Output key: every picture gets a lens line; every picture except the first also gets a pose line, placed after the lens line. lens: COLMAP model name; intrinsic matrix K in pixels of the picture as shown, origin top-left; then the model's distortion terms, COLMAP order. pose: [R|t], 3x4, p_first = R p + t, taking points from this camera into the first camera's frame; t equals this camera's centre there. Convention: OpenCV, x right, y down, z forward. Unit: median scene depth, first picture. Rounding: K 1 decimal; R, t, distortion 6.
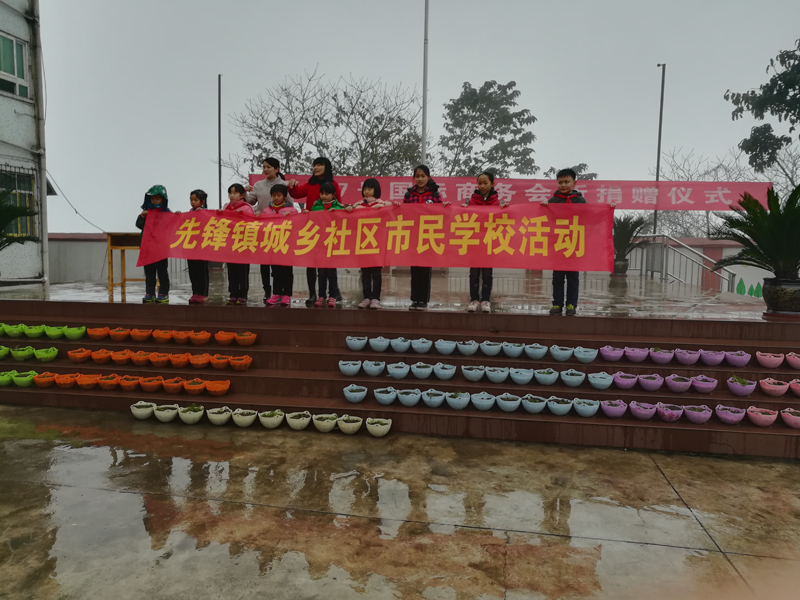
lens RADIAL K [[598.5, 0, 398.9], [0, 598.5, 299.4], [0, 0, 1]] dist [-0.008415, -0.003879]
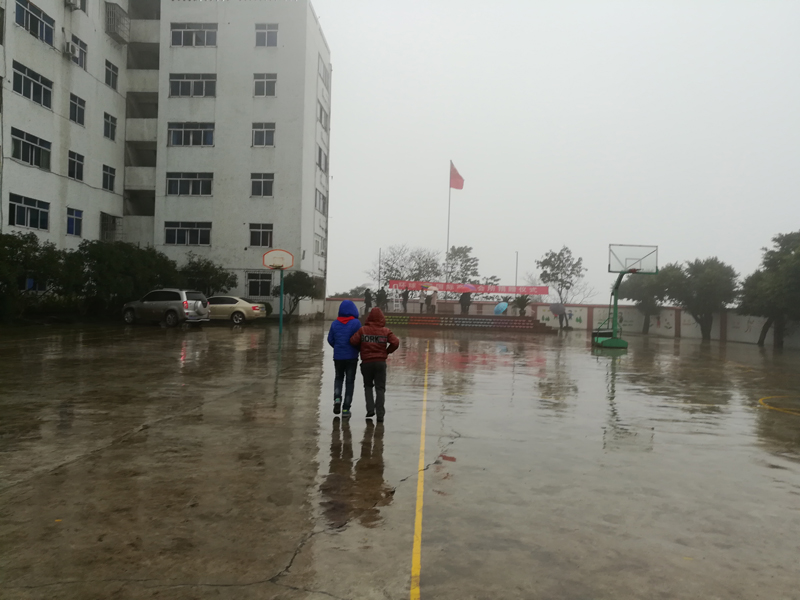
lens RADIAL K [[598.5, 0, 398.5], [0, 598.5, 299.4], [0, 0, 1]] dist [-0.008415, -0.003879]
pose [[0.995088, 0.020593, 0.096826, -0.393277], [-0.010035, 0.994069, -0.108288, 0.178026], [-0.098481, 0.106785, 0.989393, -1.628703]]
